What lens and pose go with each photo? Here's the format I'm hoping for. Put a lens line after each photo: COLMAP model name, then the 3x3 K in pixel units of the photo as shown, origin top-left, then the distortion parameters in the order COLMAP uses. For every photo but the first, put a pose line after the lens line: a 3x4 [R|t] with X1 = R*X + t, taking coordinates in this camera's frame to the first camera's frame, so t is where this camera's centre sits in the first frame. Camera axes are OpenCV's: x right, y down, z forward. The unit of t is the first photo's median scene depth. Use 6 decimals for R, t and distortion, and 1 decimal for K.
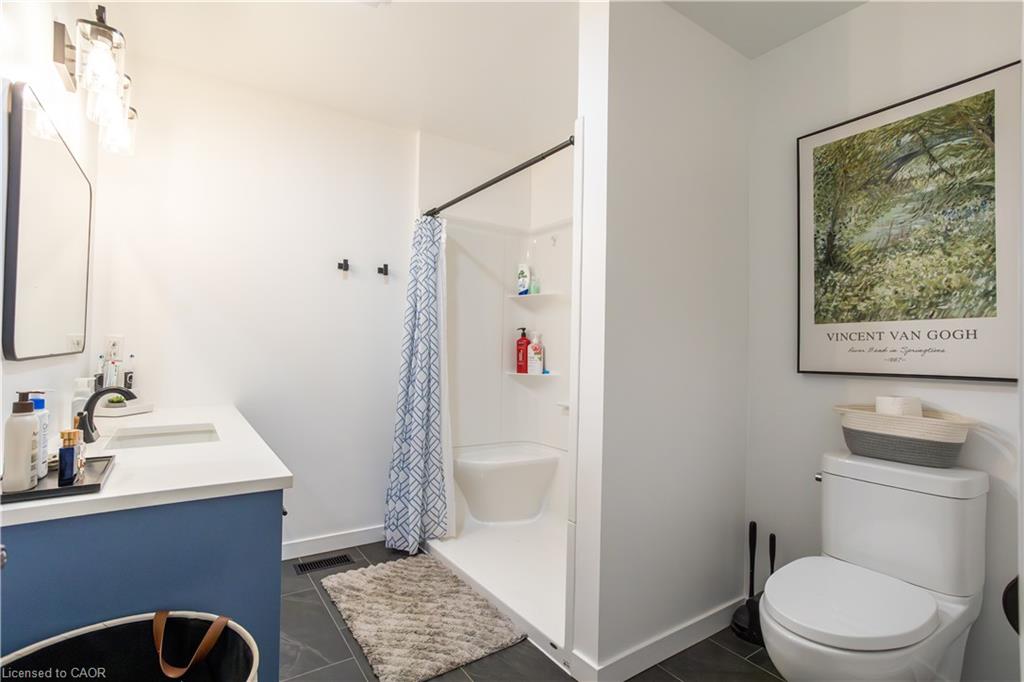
lens RADIAL K [[492.2, 0, 514.7], [0, 492.2, 335.6], [0, 0, 1]] dist [-0.062840, 0.035325]
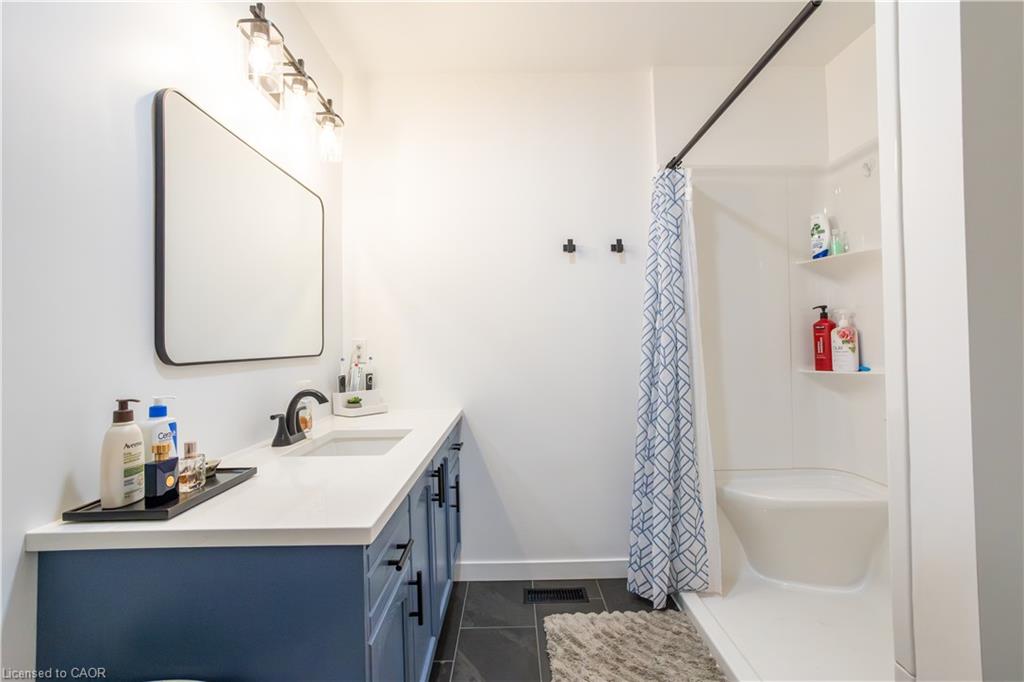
lens RADIAL K [[492.2, 0, 514.7], [0, 492.2, 335.6], [0, 0, 1]] dist [-0.062840, 0.035325]
pose [[0.826669, -0.044218, -0.560949, 0.046203], [0.048307, 0.998804, -0.007544, 0.013129], [0.560612, -0.020862, 0.827816, 0.234997]]
